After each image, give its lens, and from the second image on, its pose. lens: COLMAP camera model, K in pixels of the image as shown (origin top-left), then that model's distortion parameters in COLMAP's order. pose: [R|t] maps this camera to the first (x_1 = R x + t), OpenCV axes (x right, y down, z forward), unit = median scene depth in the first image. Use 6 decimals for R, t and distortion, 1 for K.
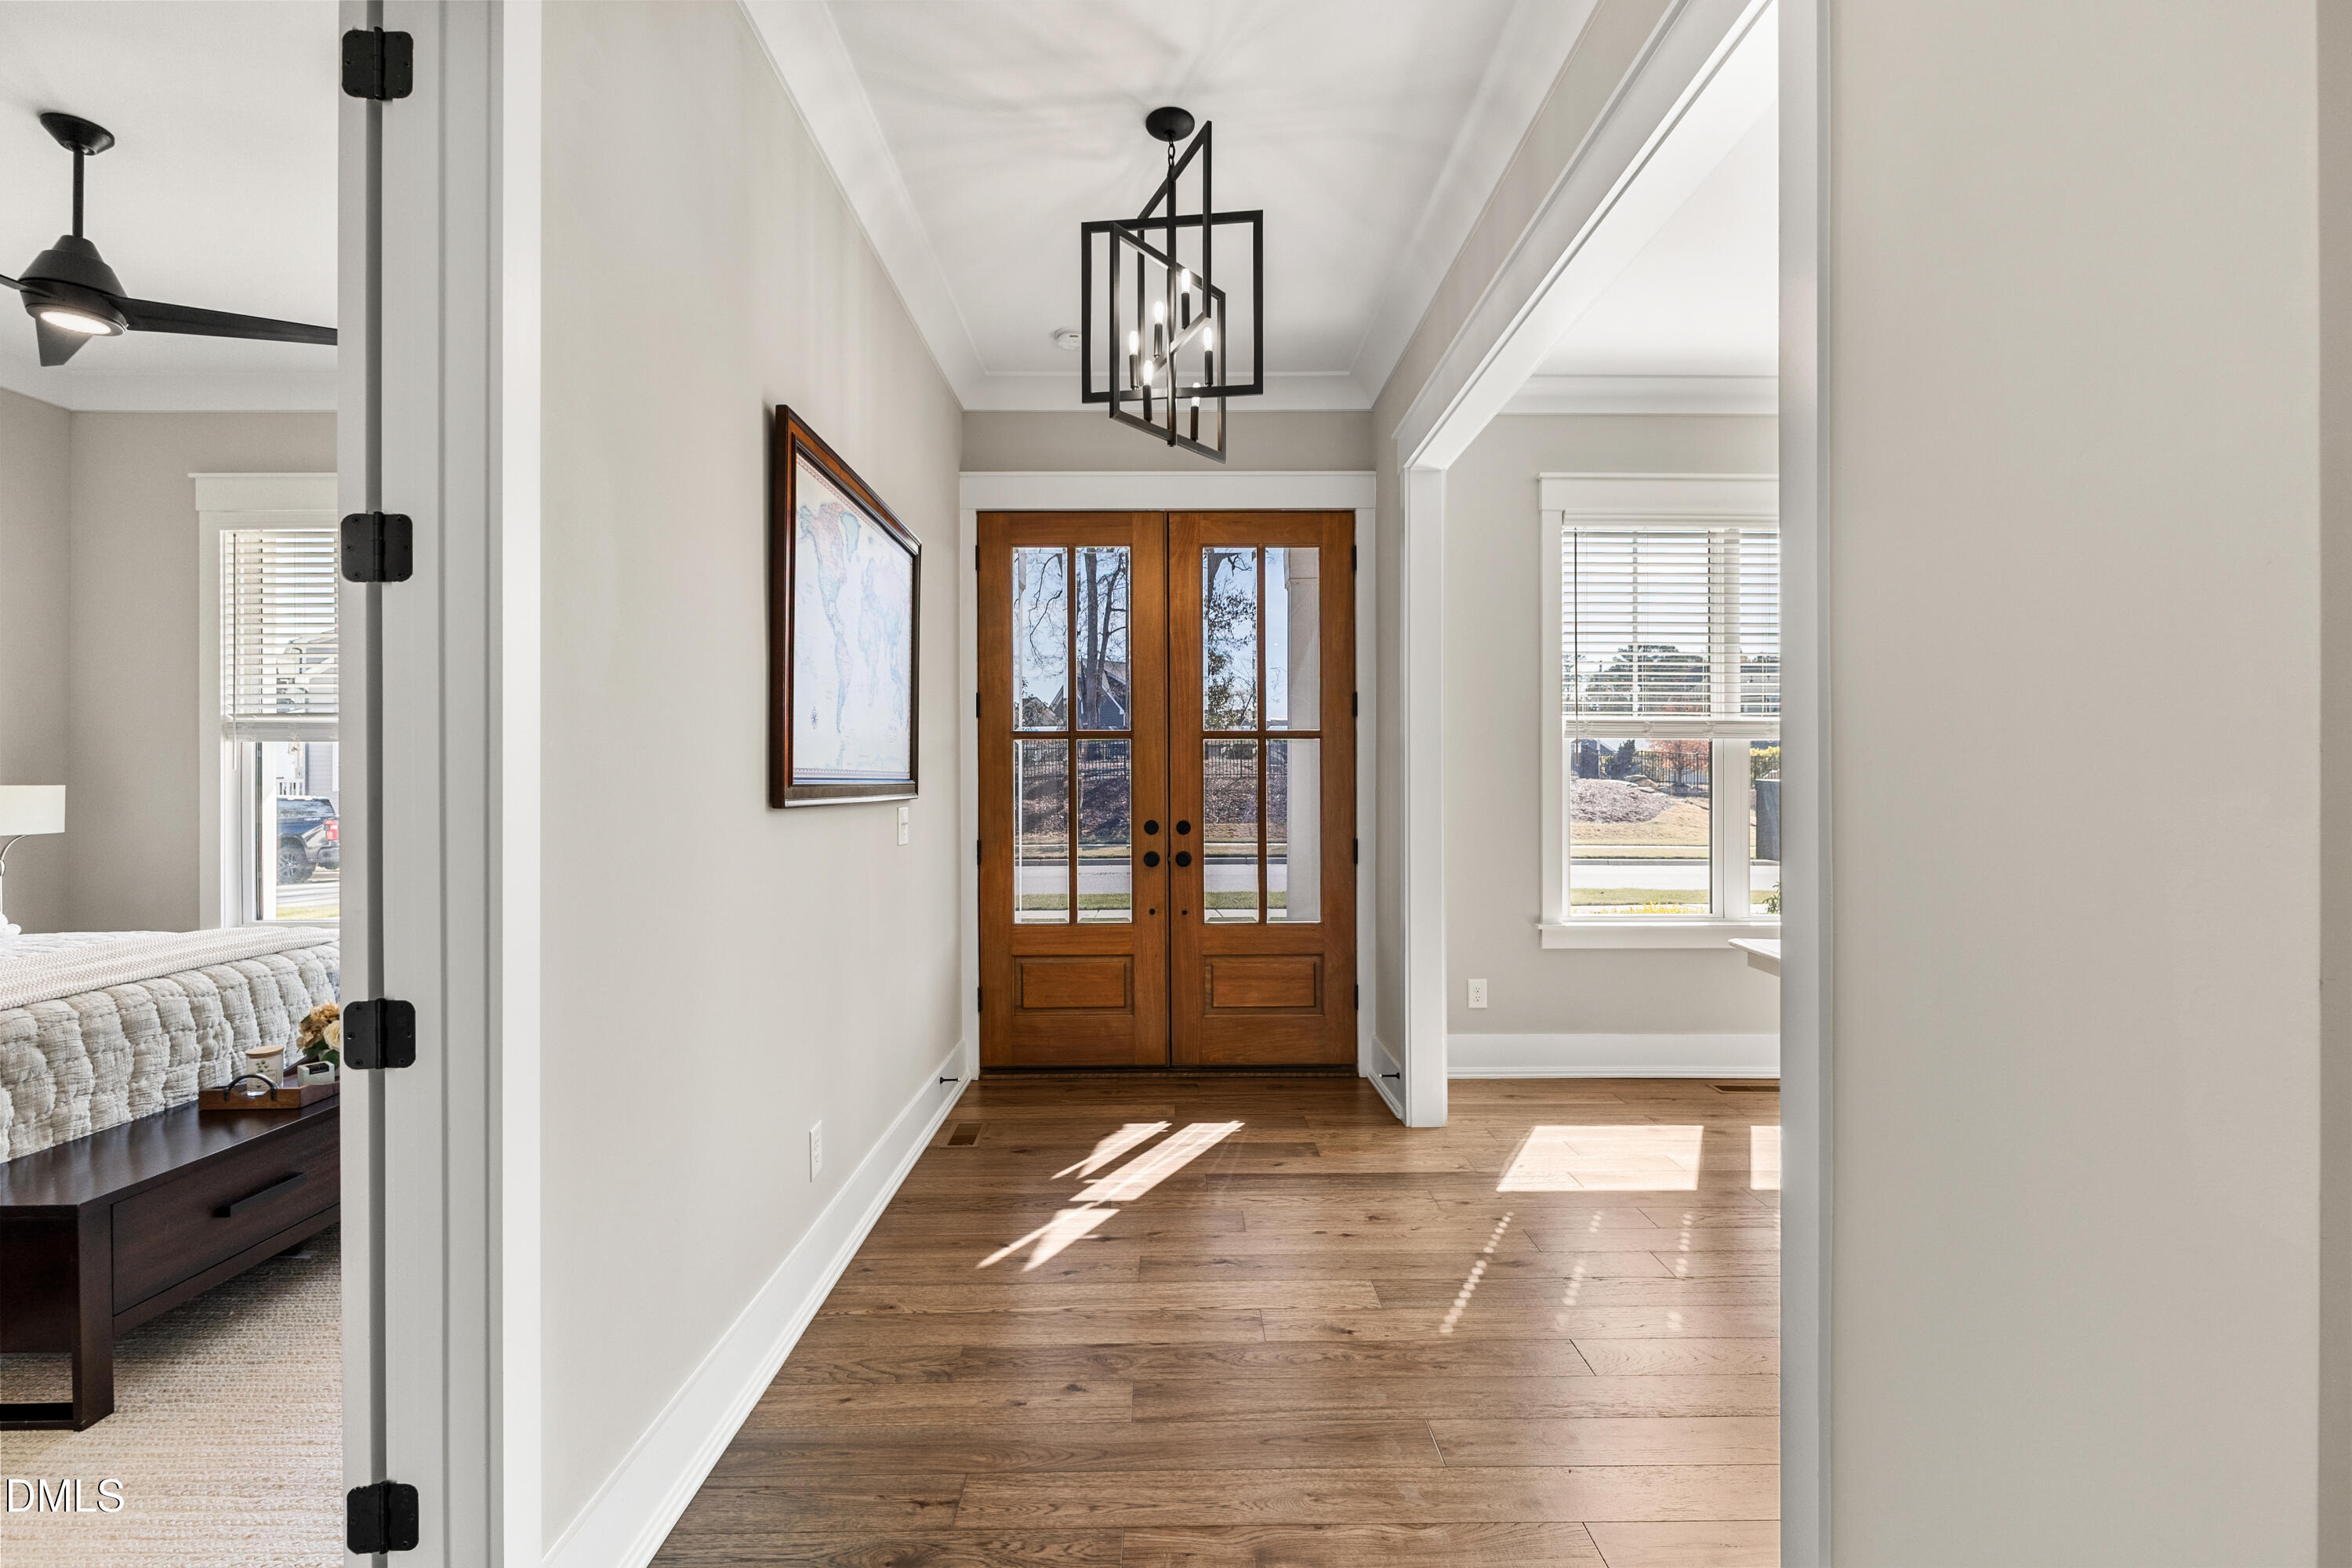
lens RADIAL K [[1076.0, 0, 1188.8], [0, 1076.0, 787.8], [0, 0, 1]] dist [0.003507, -0.000842]
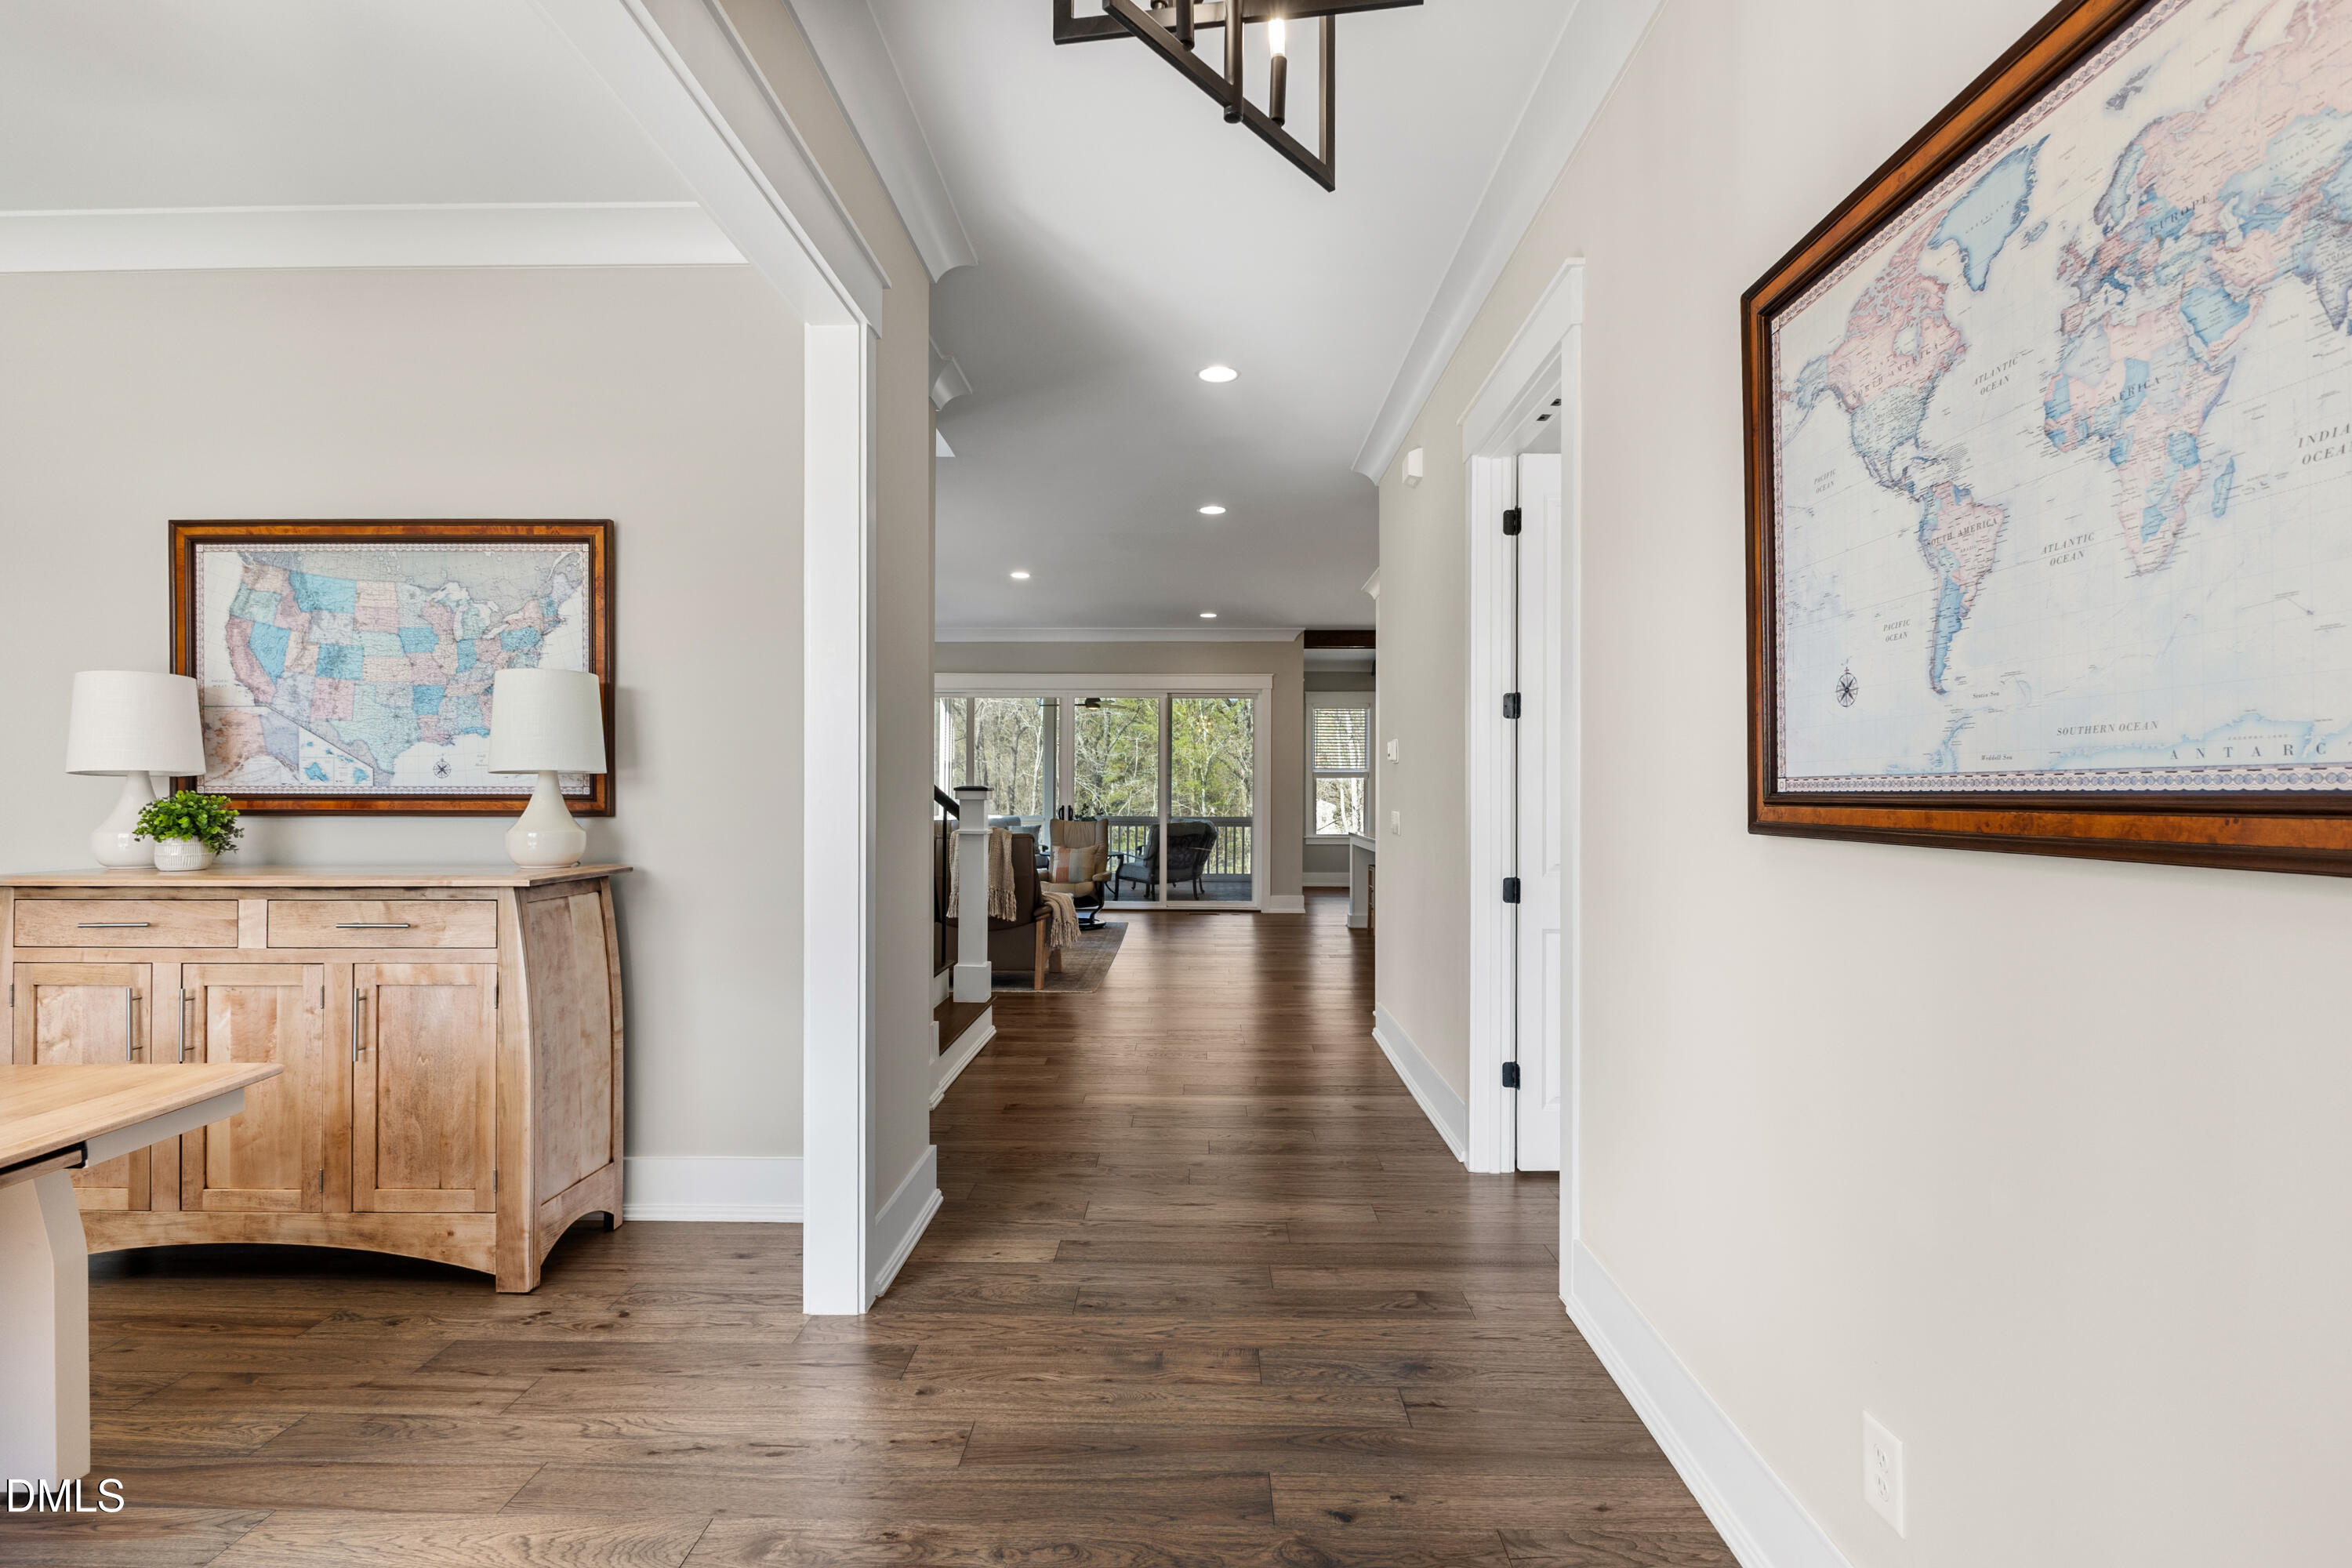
lens RADIAL K [[1076.0, 0, 1168.8], [0, 1076.0, 790.2], [0, 0, 1]] dist [0.003507, -0.000842]
pose [[-0.998923, 0.003808, 0.046240, -0.008303], [0.003888, 0.999991, 0.001632, -0.011197], [-0.046233, 0.001810, -0.998929, 1.410657]]
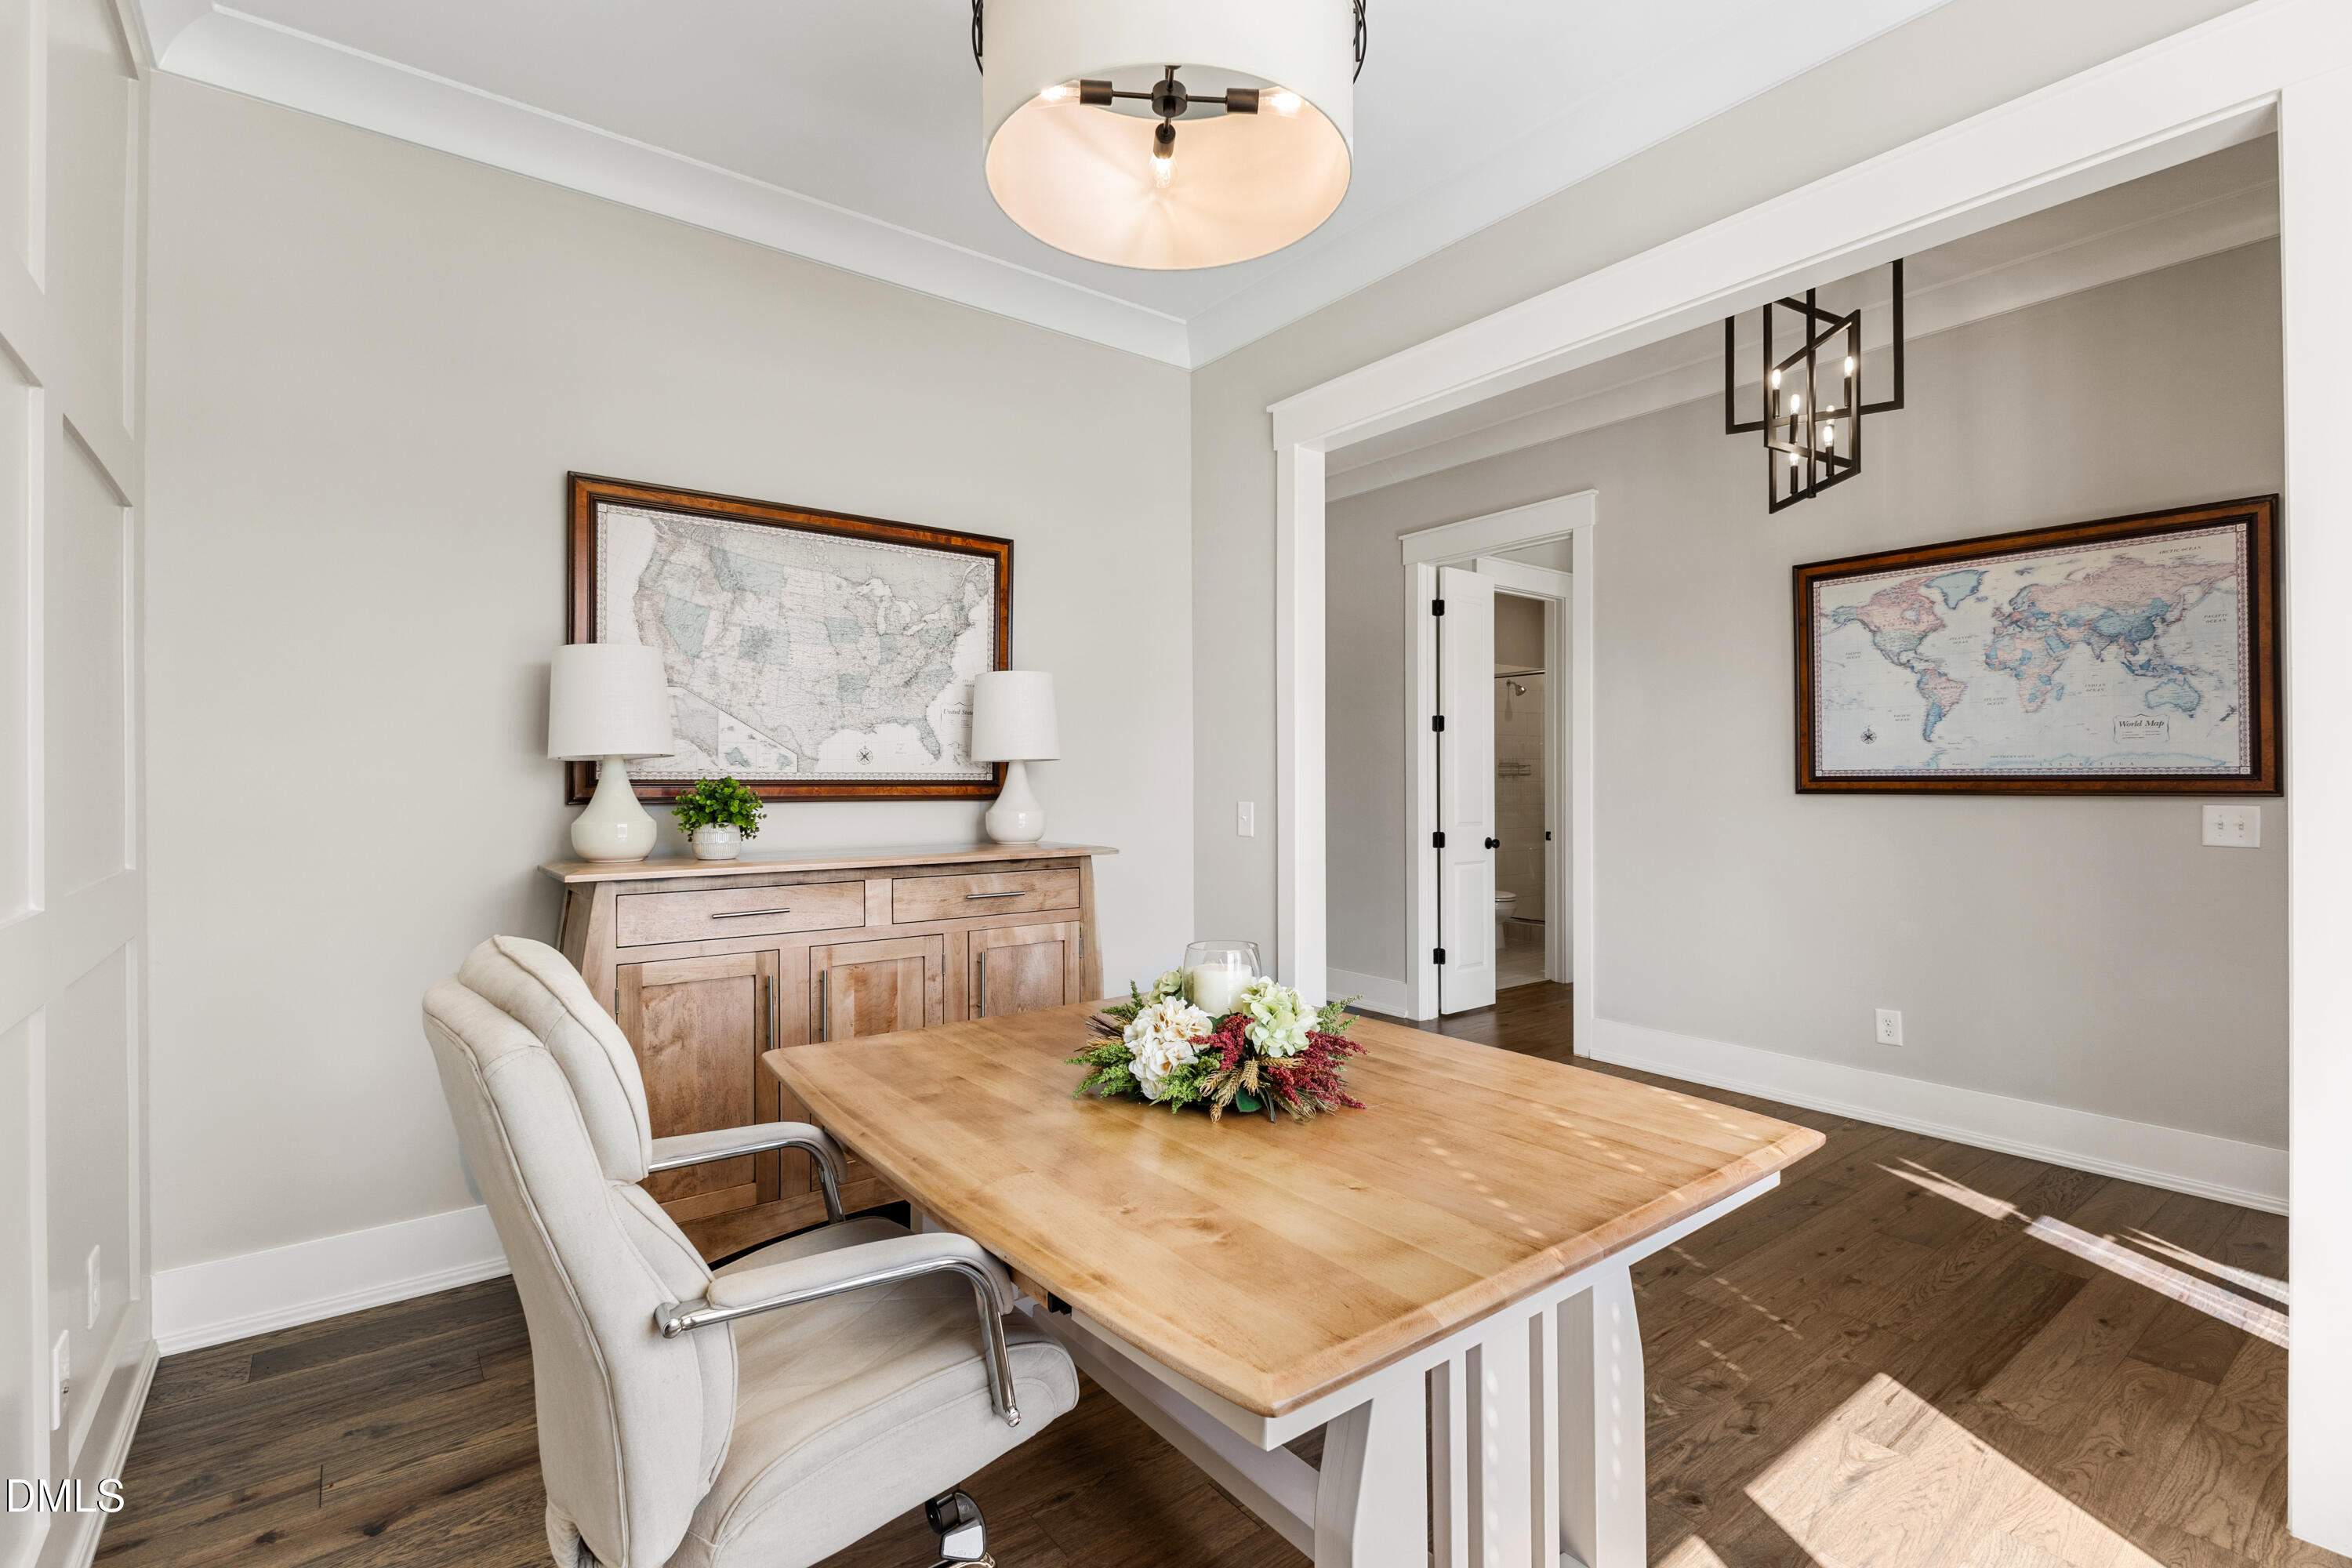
lens RADIAL K [[1076.0, 0, 1170.5], [0, 1076.0, 776.3], [0, 0, 1]] dist [0.003507, -0.000842]
pose [[-0.812141, 0.003502, -0.583451, 1.198001], [0.003247, 0.999994, 0.001481, -0.012814], [0.583453, -0.000692, -0.812147, 1.467887]]
